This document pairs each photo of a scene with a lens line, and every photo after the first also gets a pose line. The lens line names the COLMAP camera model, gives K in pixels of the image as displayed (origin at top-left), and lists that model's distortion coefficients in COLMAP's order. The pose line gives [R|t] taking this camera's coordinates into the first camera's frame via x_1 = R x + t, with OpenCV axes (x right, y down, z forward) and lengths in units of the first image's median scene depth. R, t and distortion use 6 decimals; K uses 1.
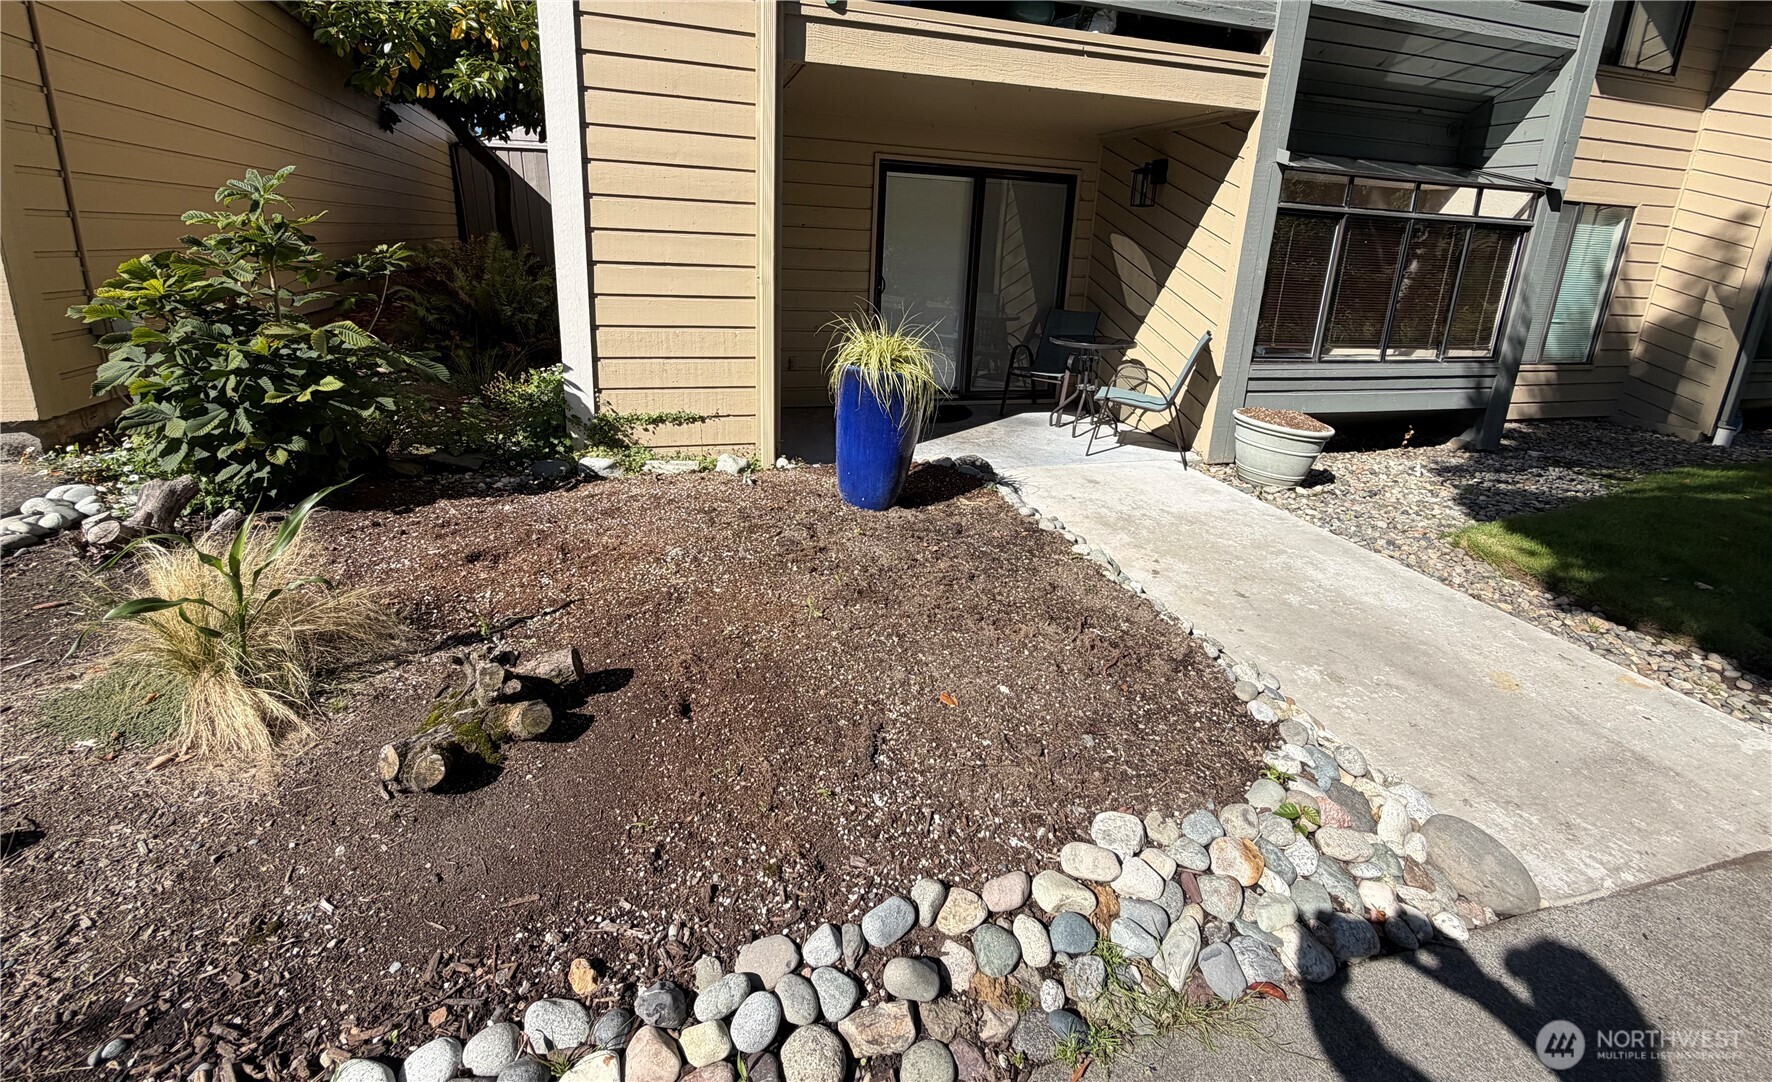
lens RADIAL K [[709.6, 0, 889.0], [0, 709.6, 415.7], [0, 0, 1]] dist [0.002330, -0.001024]
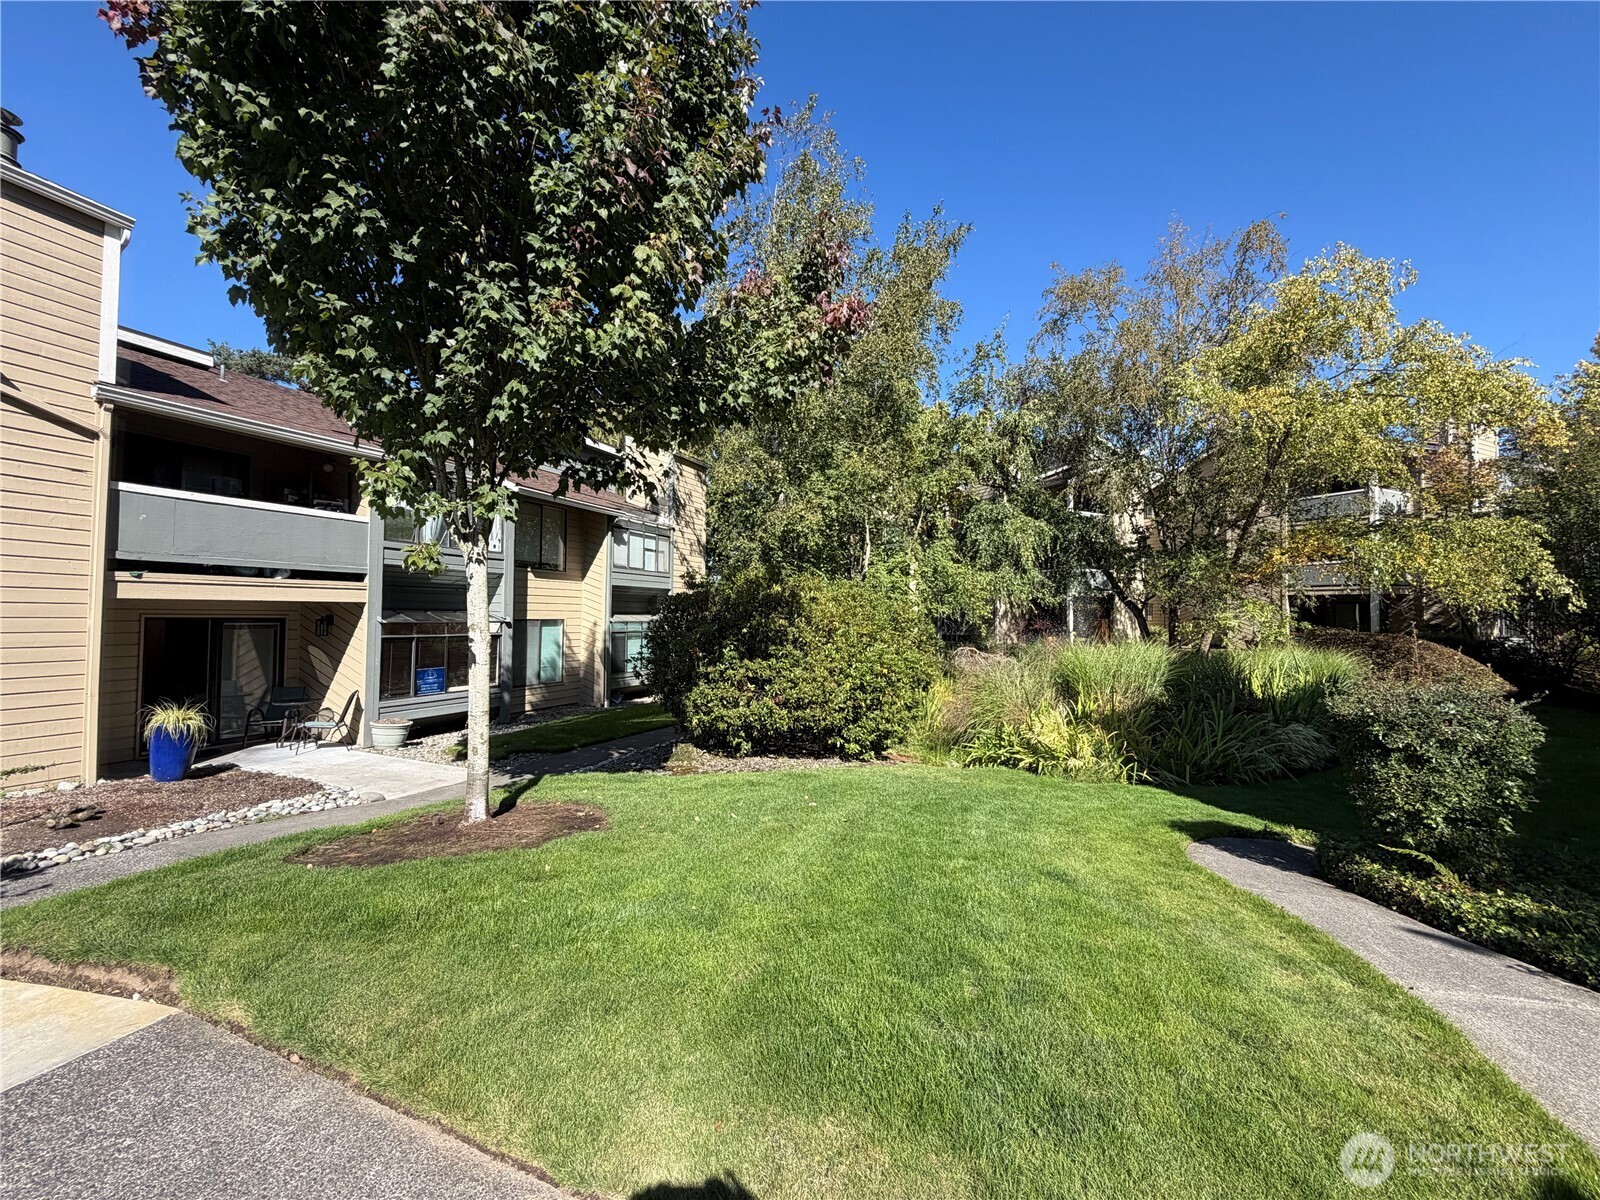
lens RADIAL K [[638.7, 0, 797.9], [0, 638.7, 598.7], [0, 0, 1]] dist [-0.000536, 0.000572]
pose [[0.644643, -0.017242, 0.764289, -0.258148], [0.200716, 0.968490, -0.147446, 0.232871], [-0.737664, 0.248455, 0.627791, -1.782853]]
